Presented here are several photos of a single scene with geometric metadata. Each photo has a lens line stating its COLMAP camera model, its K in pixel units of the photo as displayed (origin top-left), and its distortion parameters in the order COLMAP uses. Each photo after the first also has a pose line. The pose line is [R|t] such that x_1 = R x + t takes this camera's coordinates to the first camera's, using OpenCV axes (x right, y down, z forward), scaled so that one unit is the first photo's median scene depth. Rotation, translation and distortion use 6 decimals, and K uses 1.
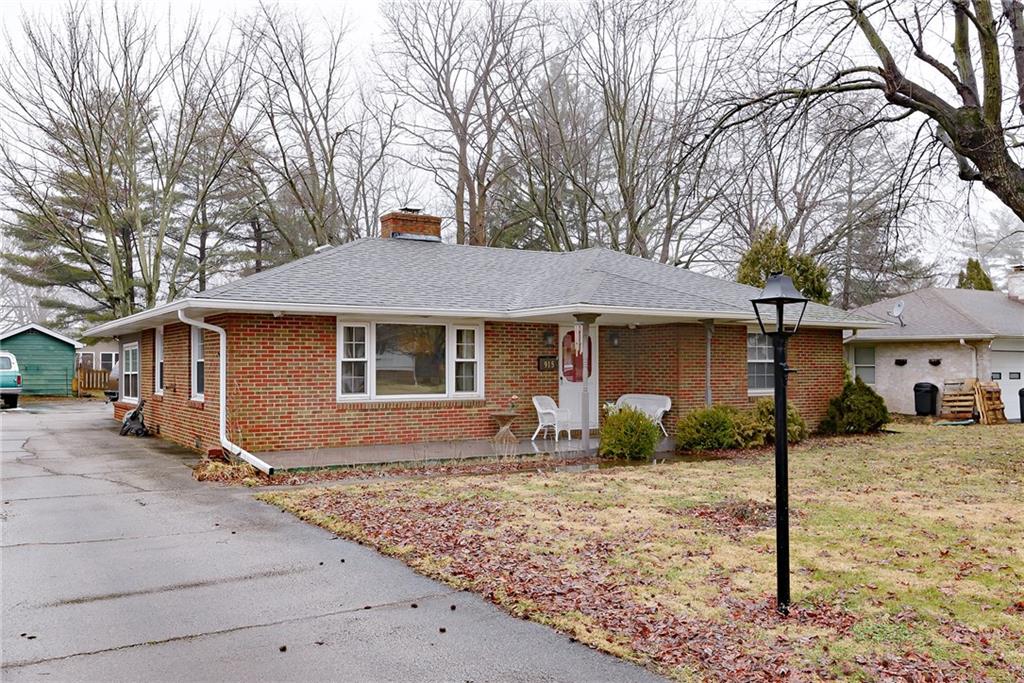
lens RADIAL K [[880.4, 0, 511.7], [0, 880.4, 342.2], [0, 0, 1]] dist [0.007494, 0.000429]
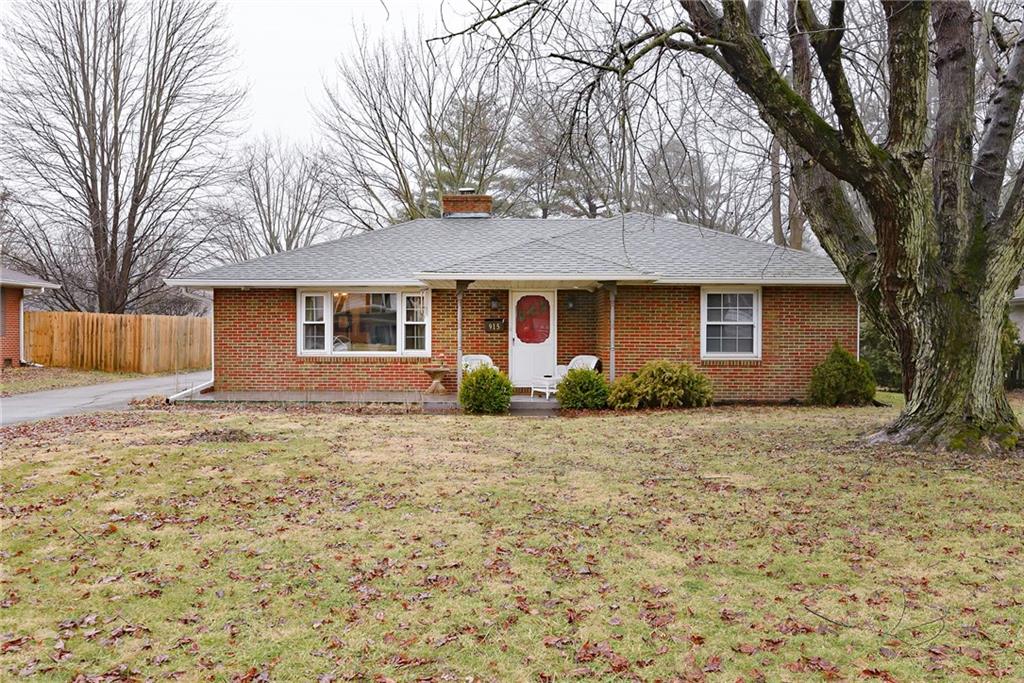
lens RADIAL K [[880.4, 0, 511.3], [0, 880.4, 339.9], [0, 0, 1]] dist [0.007494, 0.000429]
pose [[0.829717, 0.006344, -0.558148, 0.711907], [0.012517, 0.999473, 0.029968, 0.009828], [0.558044, -0.031851, 0.829200, 0.105311]]
